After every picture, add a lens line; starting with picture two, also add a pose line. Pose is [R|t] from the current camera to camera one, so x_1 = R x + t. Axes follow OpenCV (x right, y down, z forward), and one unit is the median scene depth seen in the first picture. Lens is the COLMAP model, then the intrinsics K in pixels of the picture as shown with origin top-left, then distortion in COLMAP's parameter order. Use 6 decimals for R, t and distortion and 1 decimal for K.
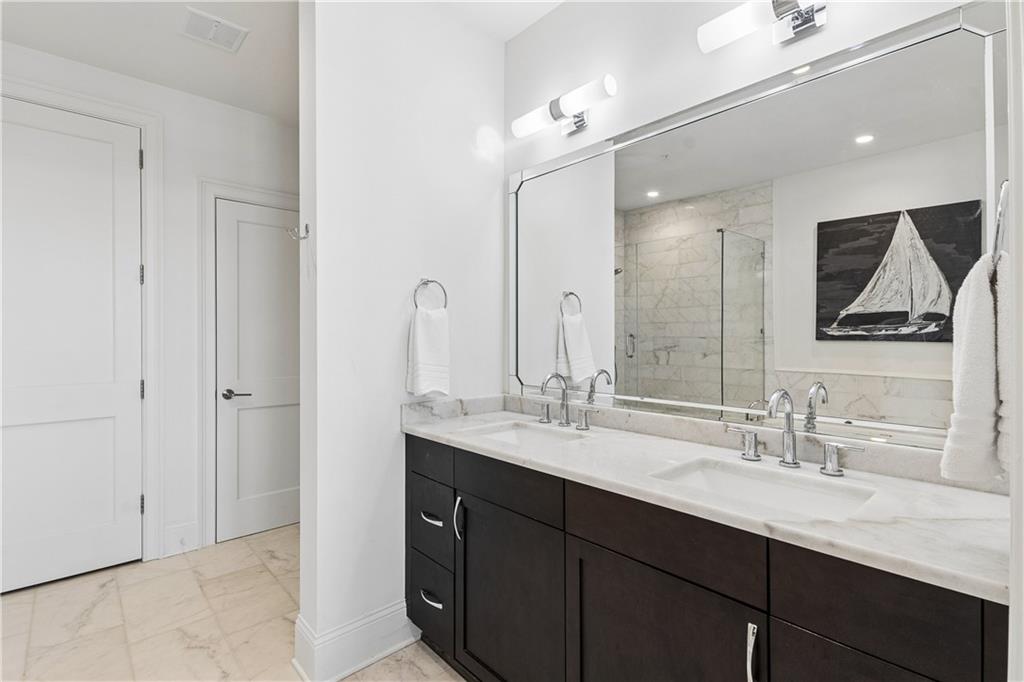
lens RADIAL K [[489.1, 0, 521.8], [0, 489.1, 332.3], [0, 0, 1]] dist [0.011950, -0.000846]
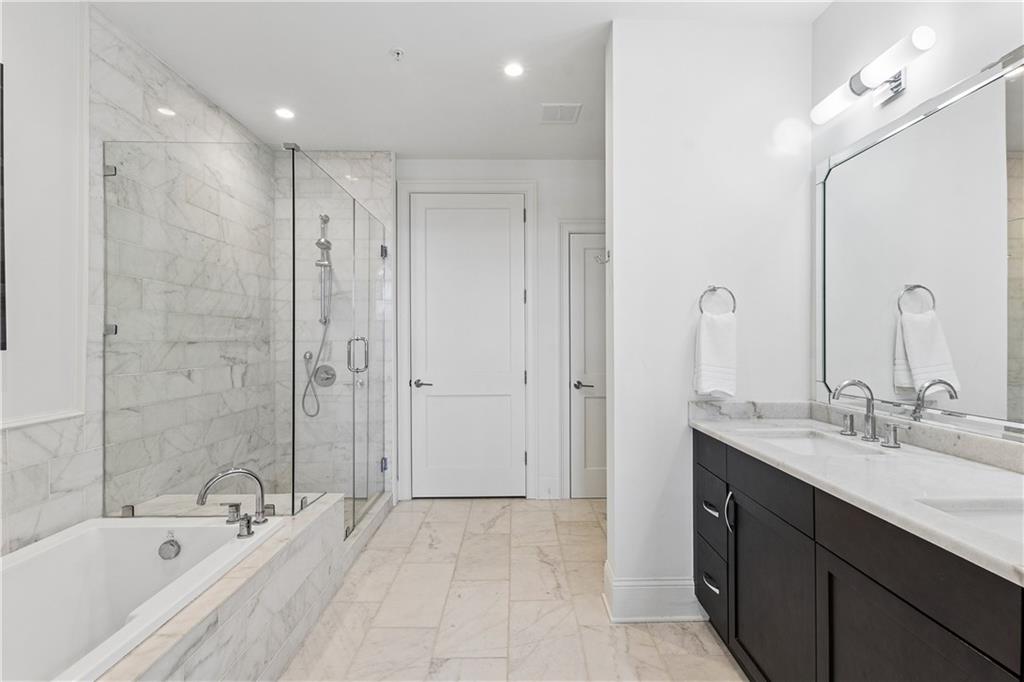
lens RADIAL K [[489.1, 0, 521.8], [0, 489.1, 332.3], [0, 0, 1]] dist [0.011950, -0.000846]
pose [[0.744873, -0.013550, -0.667069, 0.206176], [0.009545, 0.999908, -0.009652, -0.001111], [0.667138, 0.000822, 0.744934, -0.073430]]
